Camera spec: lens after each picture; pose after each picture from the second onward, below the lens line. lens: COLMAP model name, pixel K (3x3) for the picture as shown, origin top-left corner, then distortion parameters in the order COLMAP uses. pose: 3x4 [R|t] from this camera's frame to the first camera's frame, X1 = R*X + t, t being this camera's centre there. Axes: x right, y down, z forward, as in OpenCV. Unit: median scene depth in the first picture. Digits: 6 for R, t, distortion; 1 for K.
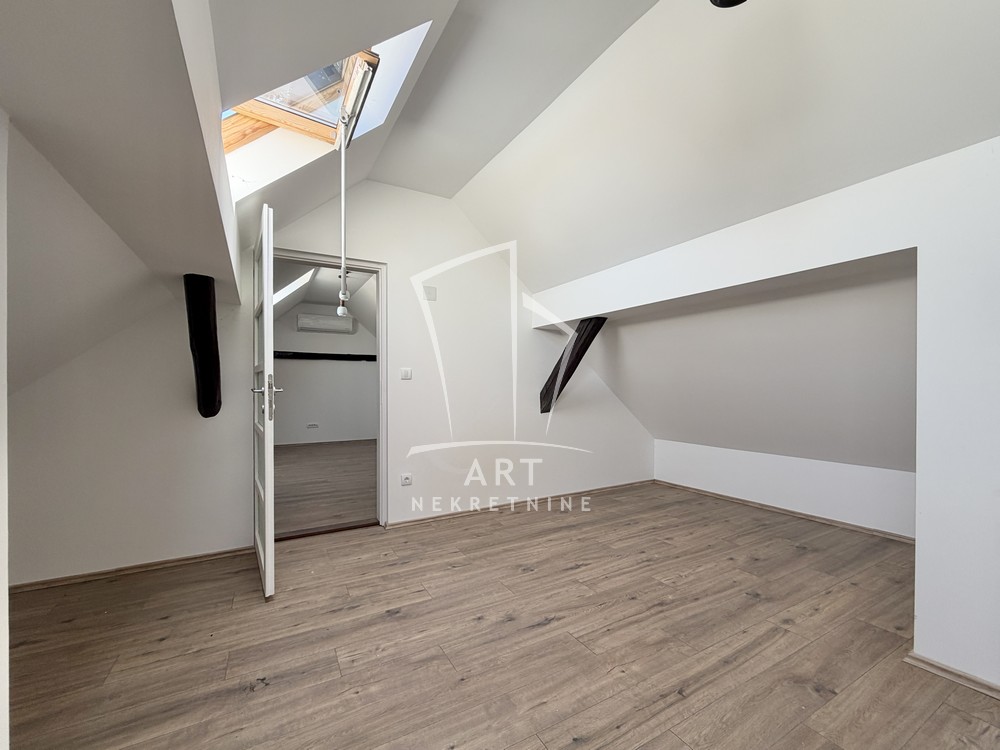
lens RADIAL K [[400.5, 0, 494.6], [0, 400.5, 375.4], [0, 0, 1]] dist [-0.001589, 0.000309]
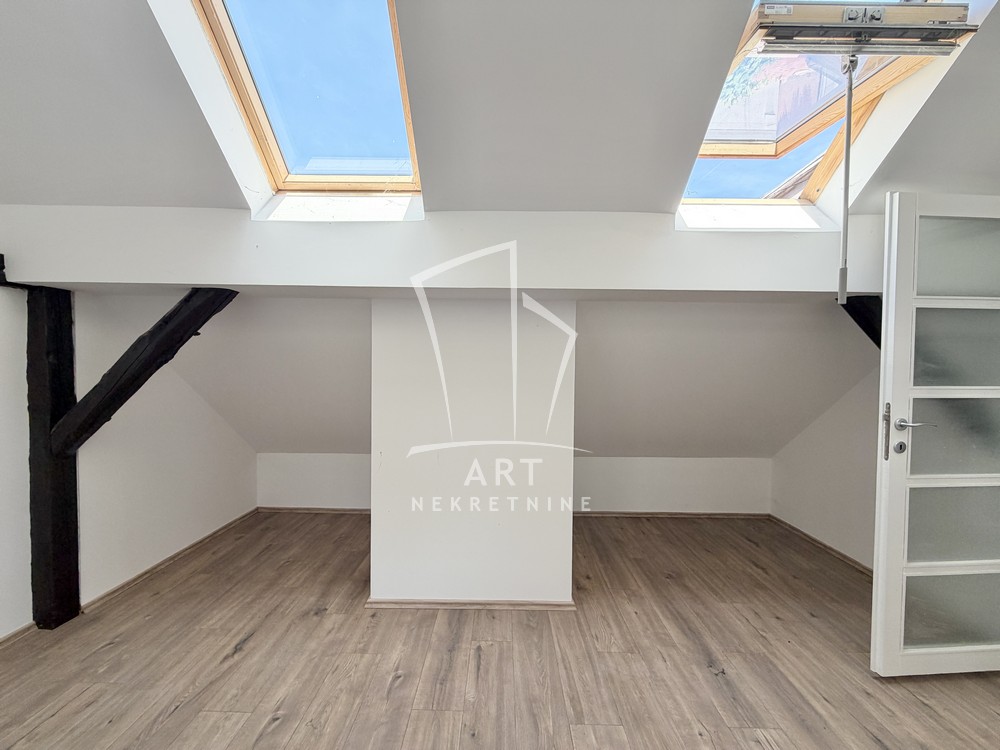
lens RADIAL K [[400.5, 0, 494.6], [0, 400.5, 375.4], [0, 0, 1]] dist [-0.001589, 0.000309]
pose [[-0.496048, 0.014979, -0.868166, 0.585693], [0.014688, 0.999853, 0.008859, -0.081186], [0.868171, -0.008357, -0.496195, 0.829712]]
